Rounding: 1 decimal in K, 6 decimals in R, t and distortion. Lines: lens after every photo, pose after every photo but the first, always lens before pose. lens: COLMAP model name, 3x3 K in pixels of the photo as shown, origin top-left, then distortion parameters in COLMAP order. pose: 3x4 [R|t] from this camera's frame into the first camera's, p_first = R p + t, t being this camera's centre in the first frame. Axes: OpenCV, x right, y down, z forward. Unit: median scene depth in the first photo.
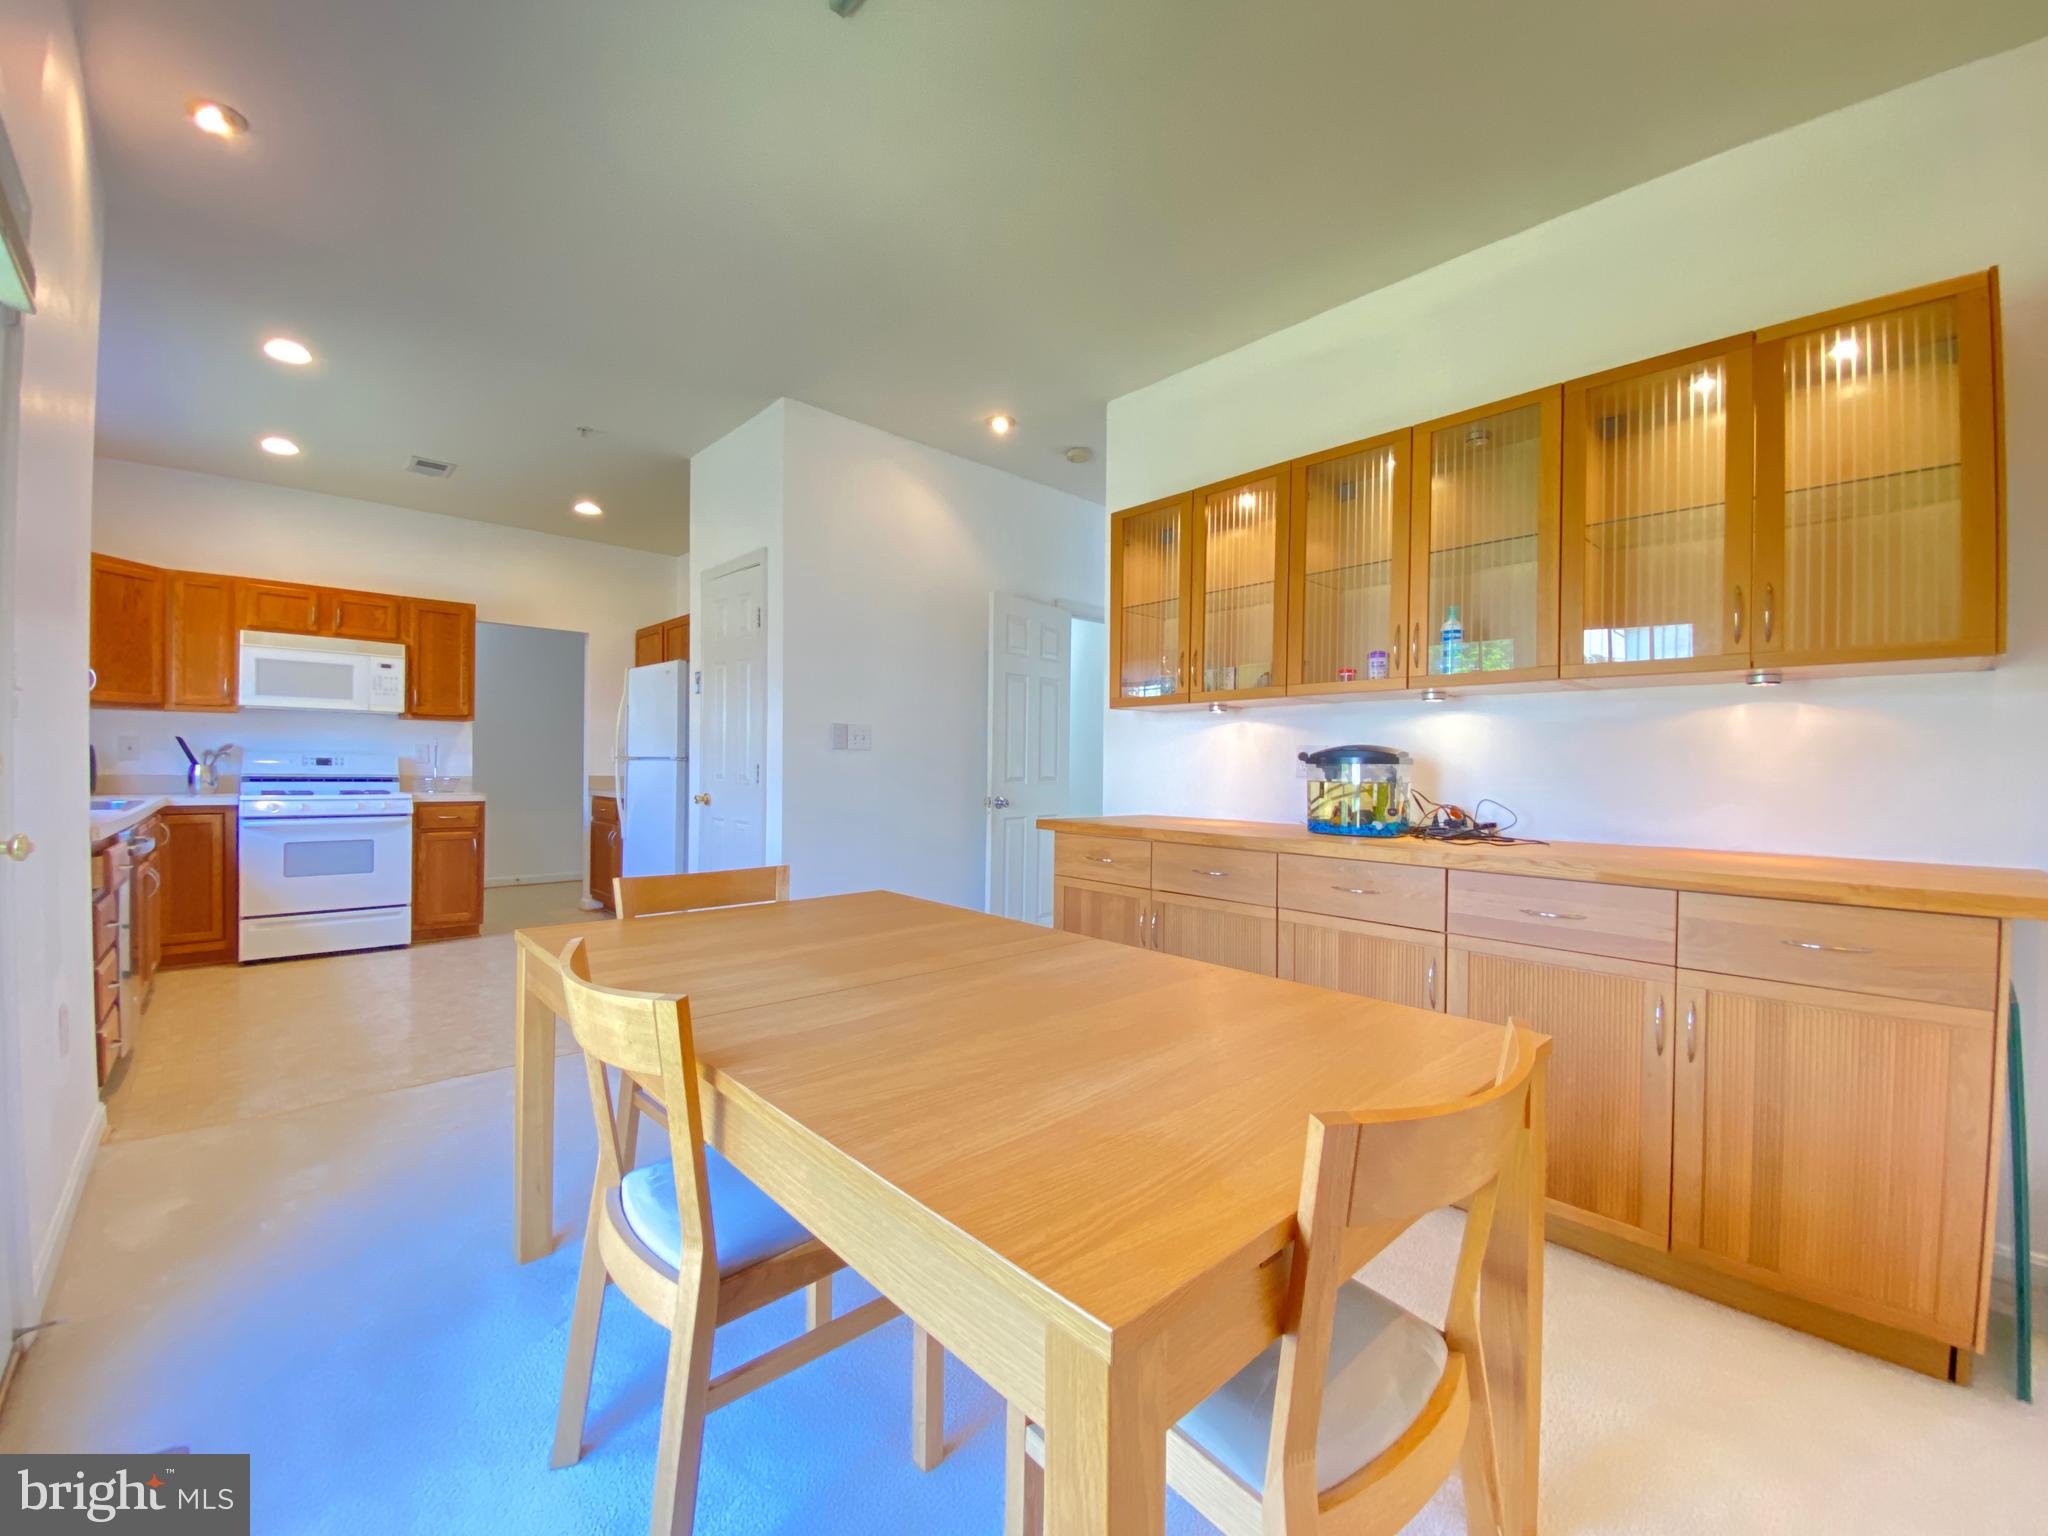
lens RADIAL K [[835.1, 0, 1017.4], [0, 835.1, 771.9], [0, 0, 1]] dist [0.013462, -0.016973]
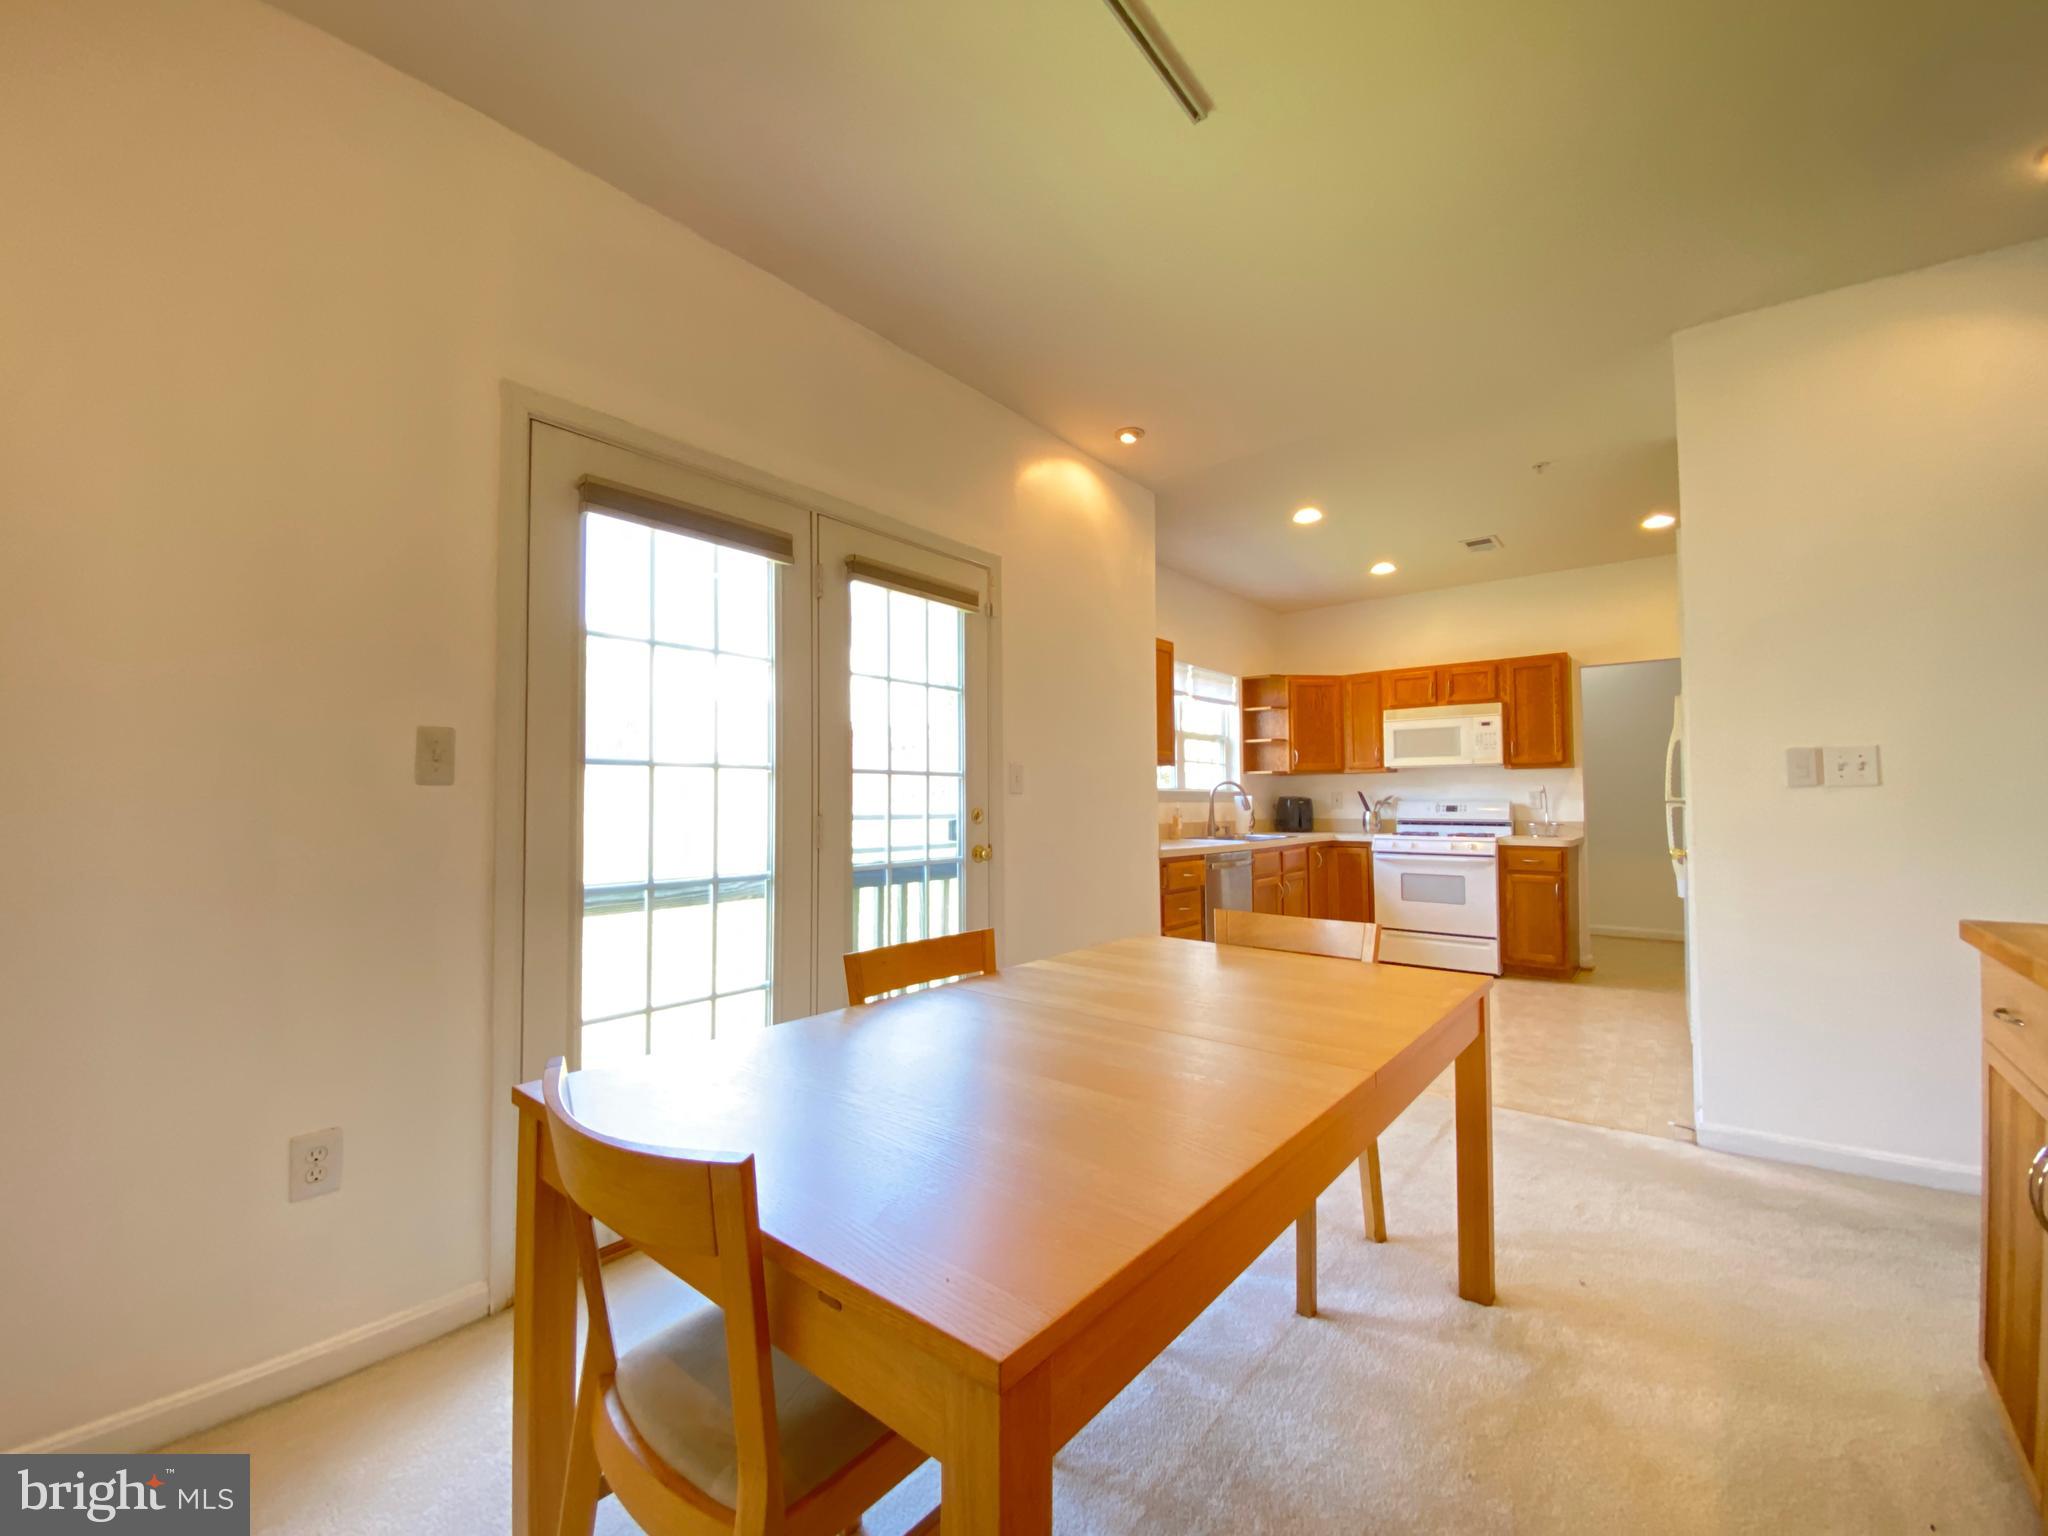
lens RADIAL K [[835.1, 0, 1017.4], [0, 835.1, 771.9], [0, 0, 1]] dist [0.013462, -0.016973]
pose [[0.124191, -0.049887, -0.991003, 0.300195], [-0.000942, 0.998729, -0.050394, -0.003801], [0.992258, 0.007192, 0.123986, 0.240813]]
